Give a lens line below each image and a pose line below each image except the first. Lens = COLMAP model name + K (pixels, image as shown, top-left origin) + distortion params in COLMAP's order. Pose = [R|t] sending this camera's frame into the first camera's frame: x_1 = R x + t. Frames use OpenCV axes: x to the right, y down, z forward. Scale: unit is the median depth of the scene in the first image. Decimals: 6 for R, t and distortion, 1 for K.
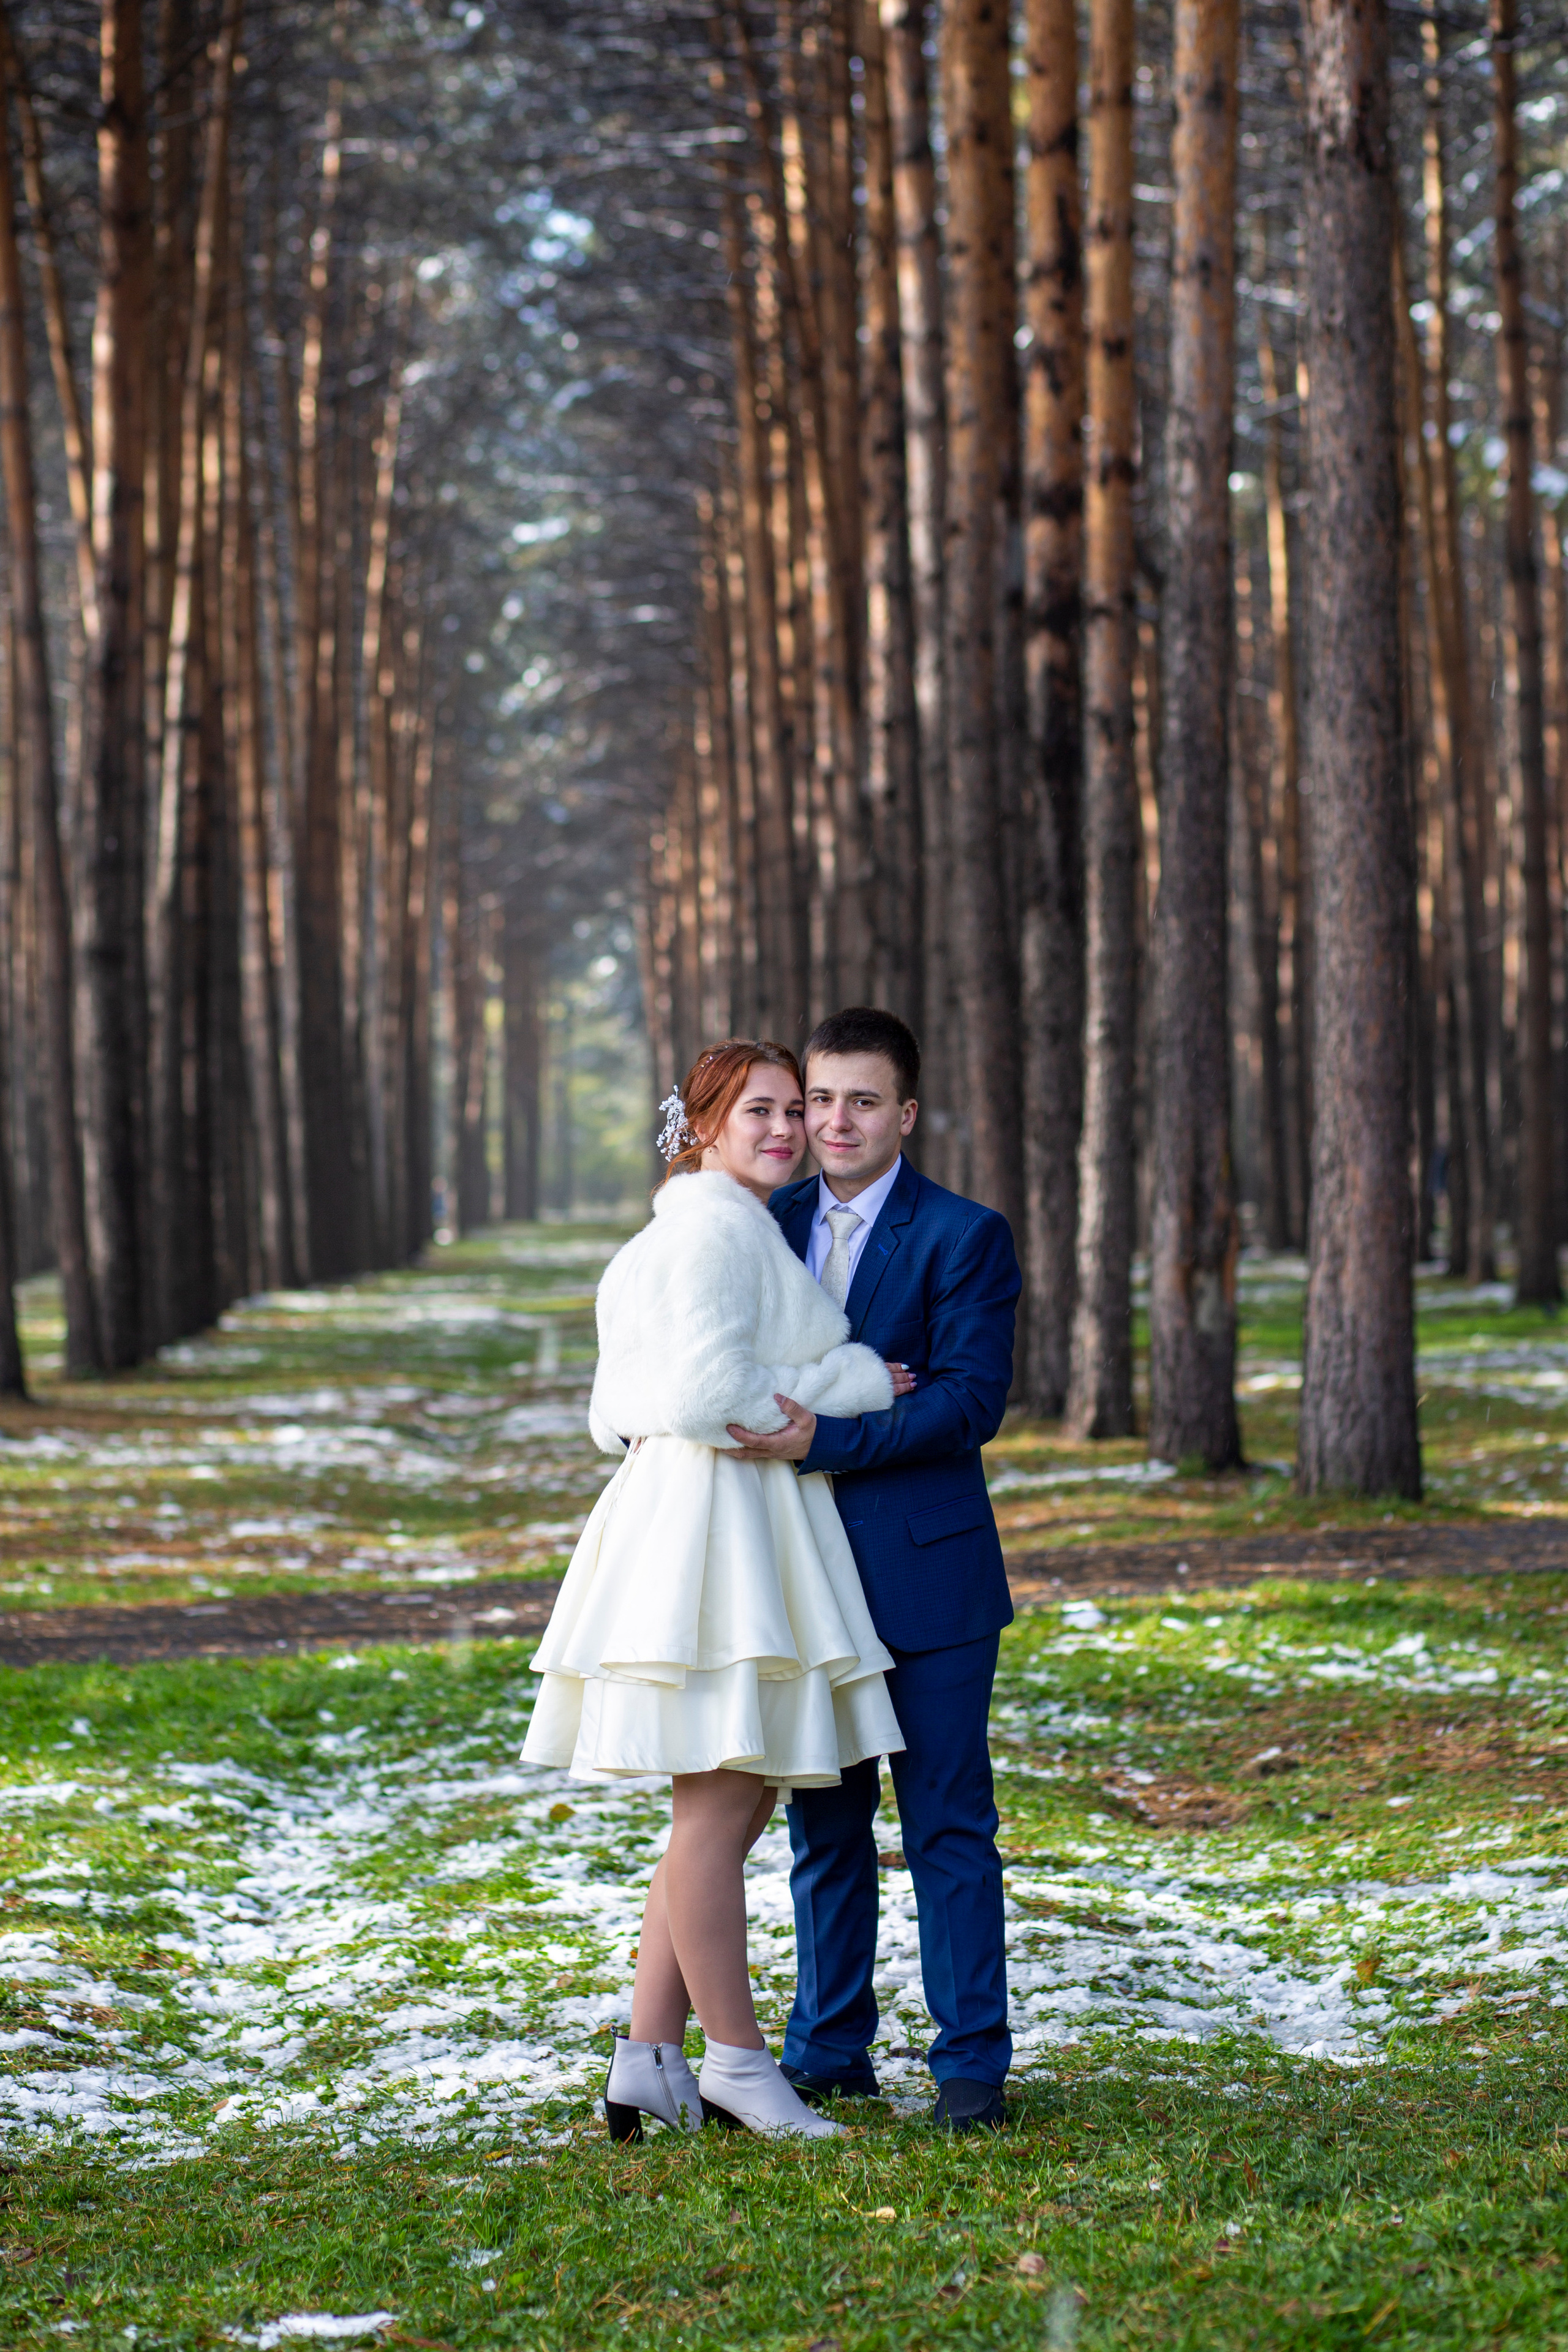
lens RADIAL K [[5761.7, 0, 784.0], [0, 5761.7, 1176.0], [0, 0, 1]] dist [0.311143, 0.339308]
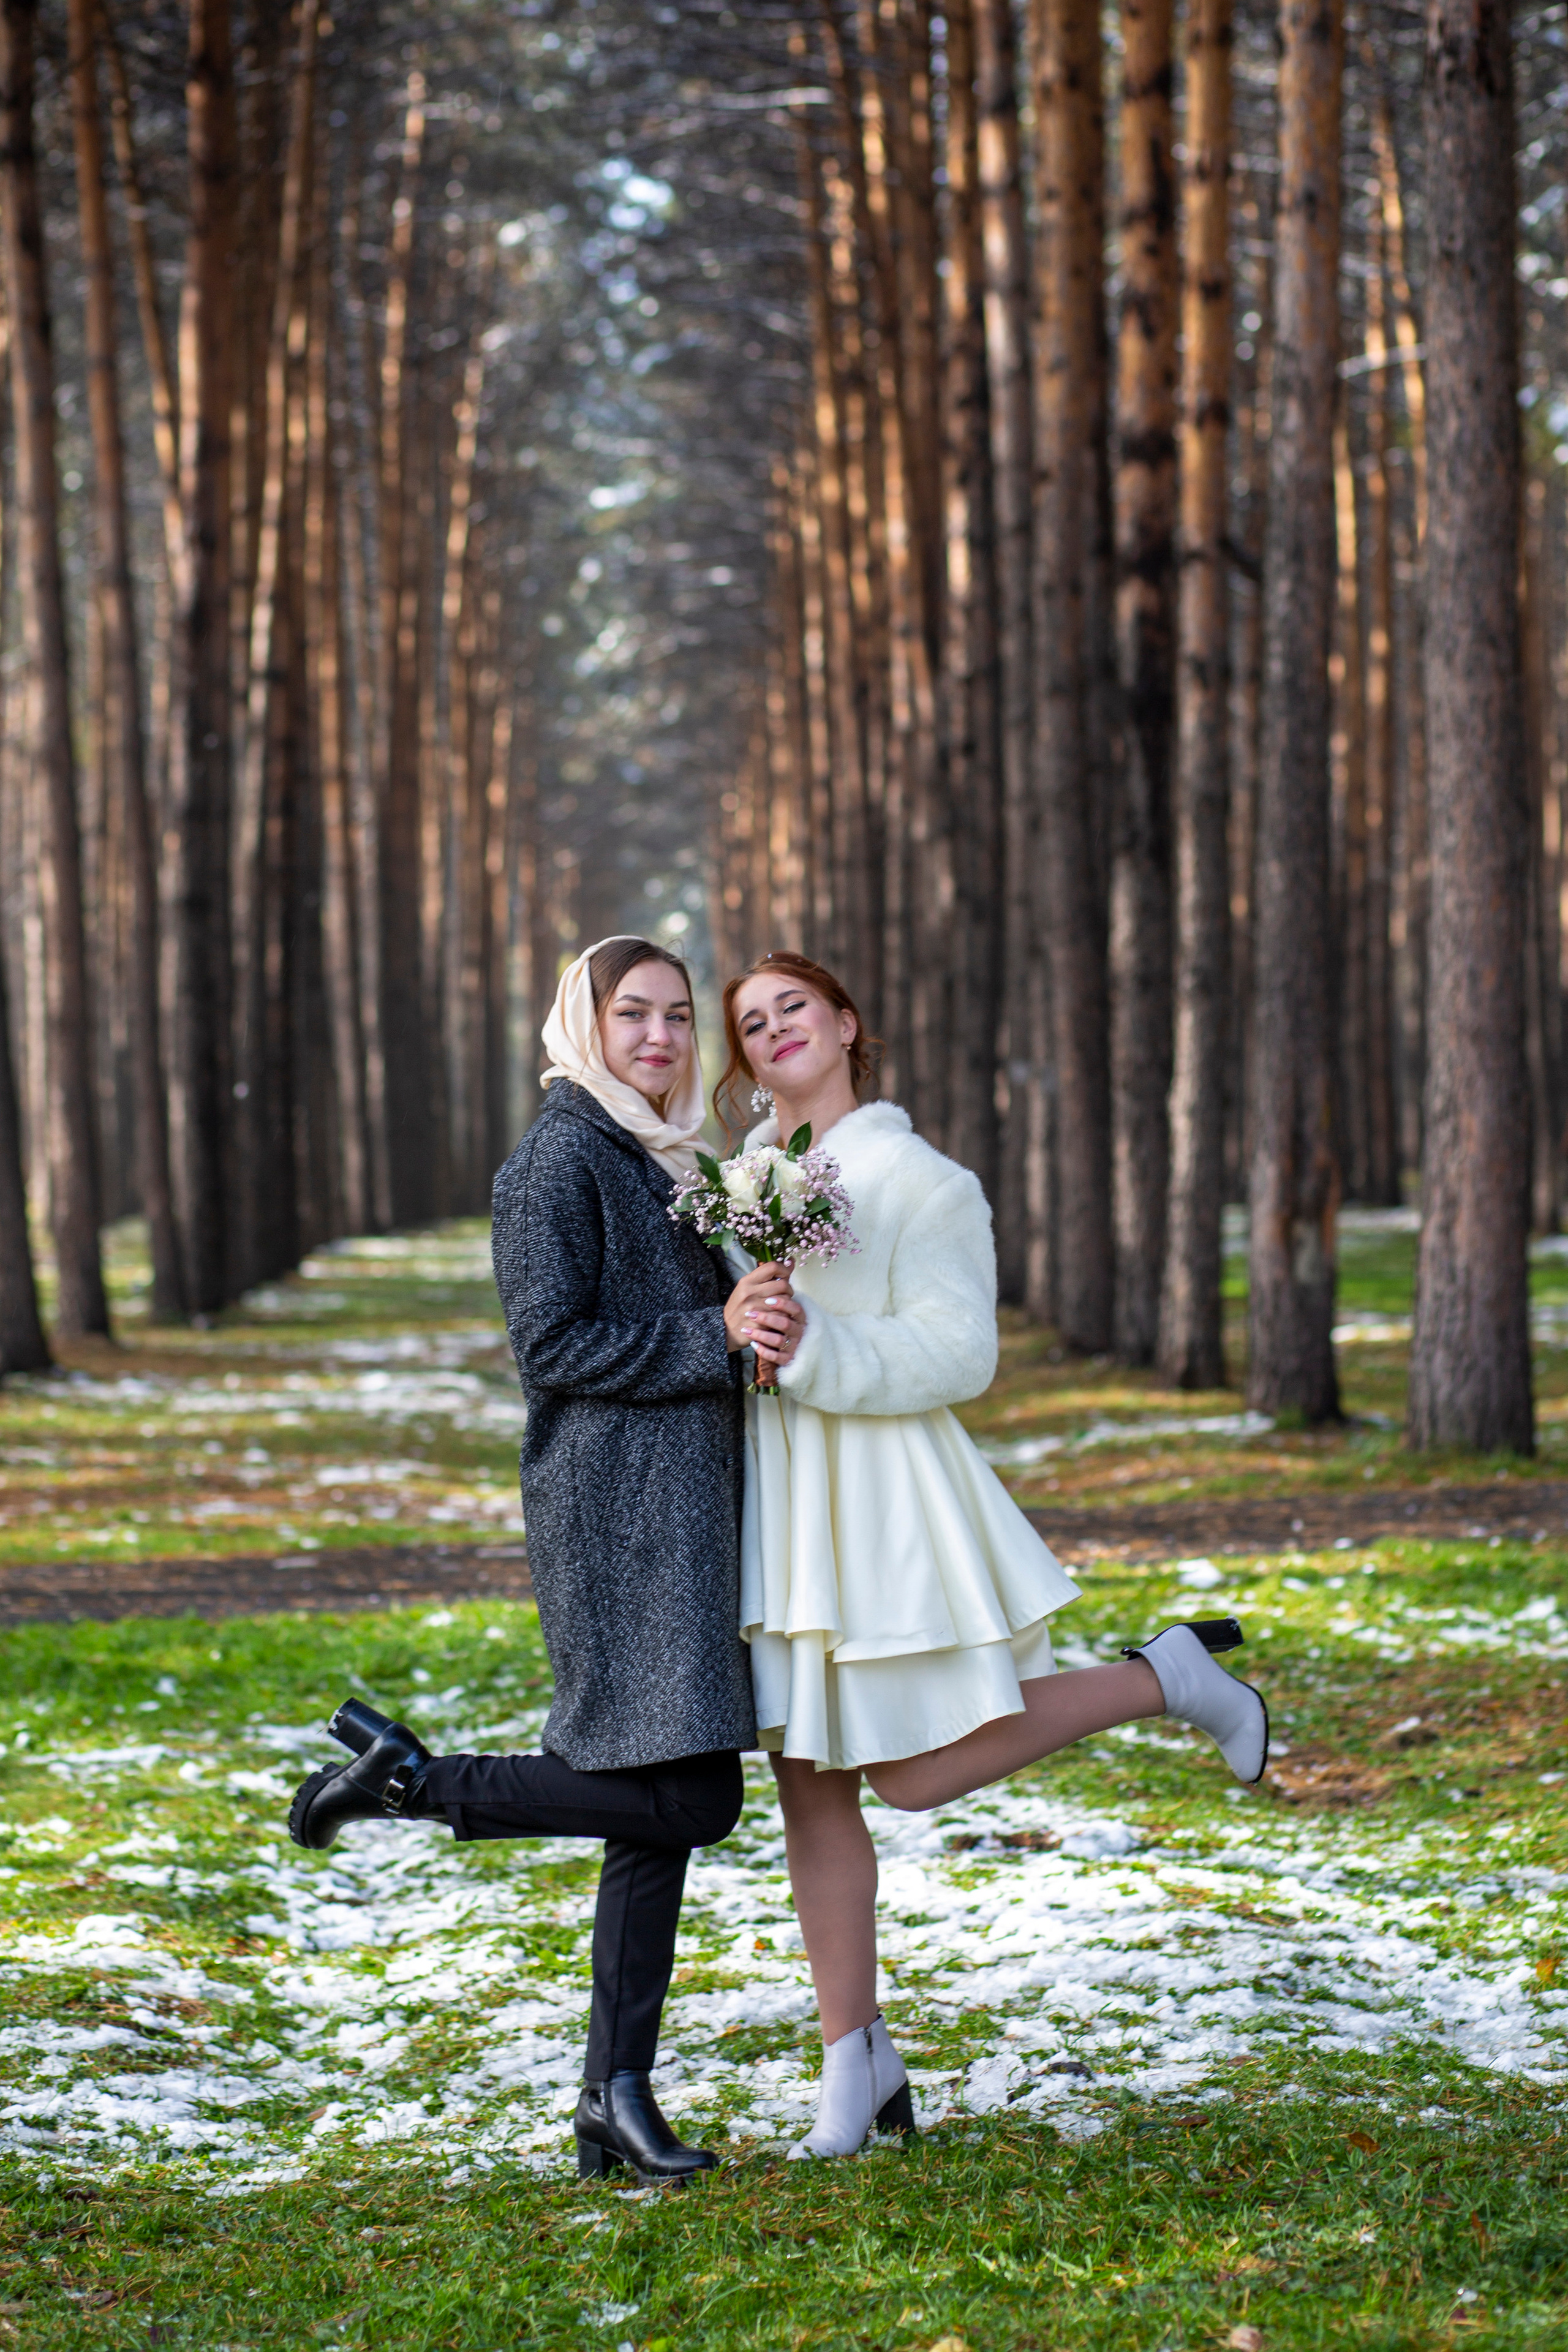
lens RADIAL K [[5499.9, 0, 784.0], [0, 5499.9, 1176.0], [0, 0, 1]] dist [0.376439, -0.227603]
pose [[0.999943, 0.005406, -0.009225, -0.011249], [-0.005334, 0.999955, 0.007798, 0.002769], [0.009267, -0.007748, 0.999927, 0.086446]]
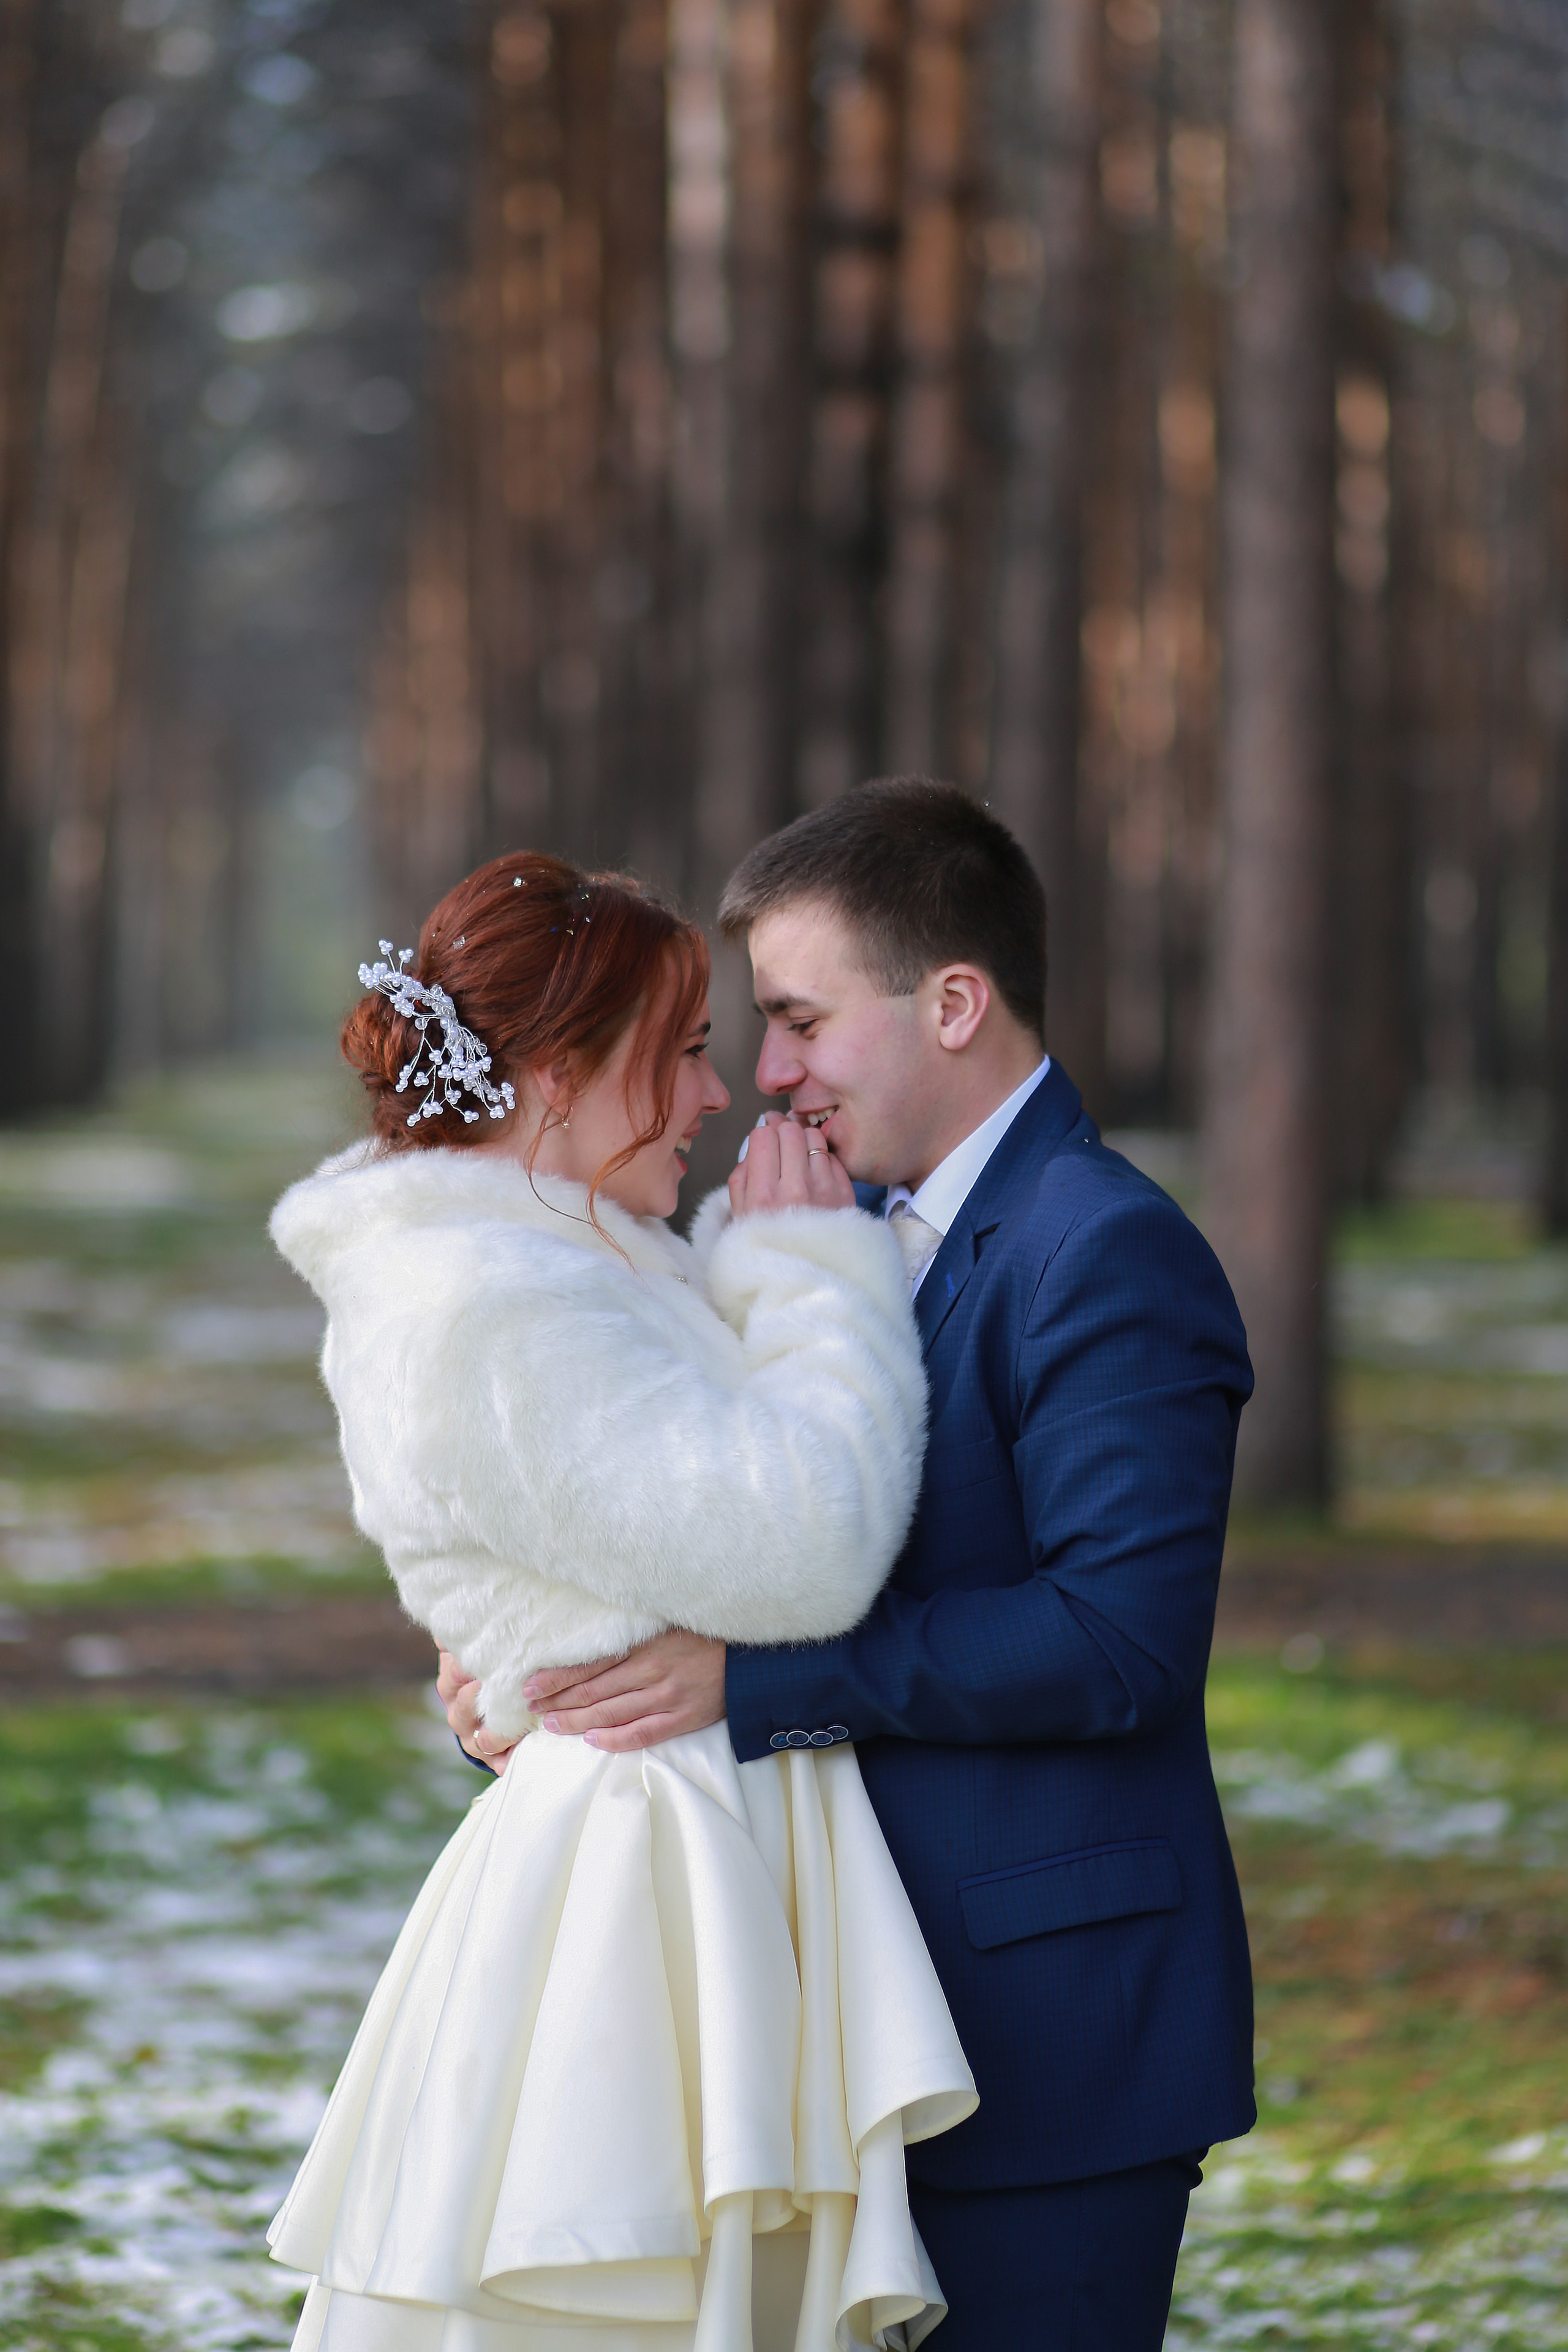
lens RADIAL K [[5761.7, 0, 784.0], [0, 5761.7, 1176.0], [0, 0, 1]] dist [0.311143, 0.339308]
pose [[0.998358, 0.032174, 0.047387, -0.000619], [-0.033353, 0.999148, 0.024319, -0.007100], [-0.046564, -0.025860, 0.998581, 0.333323]]
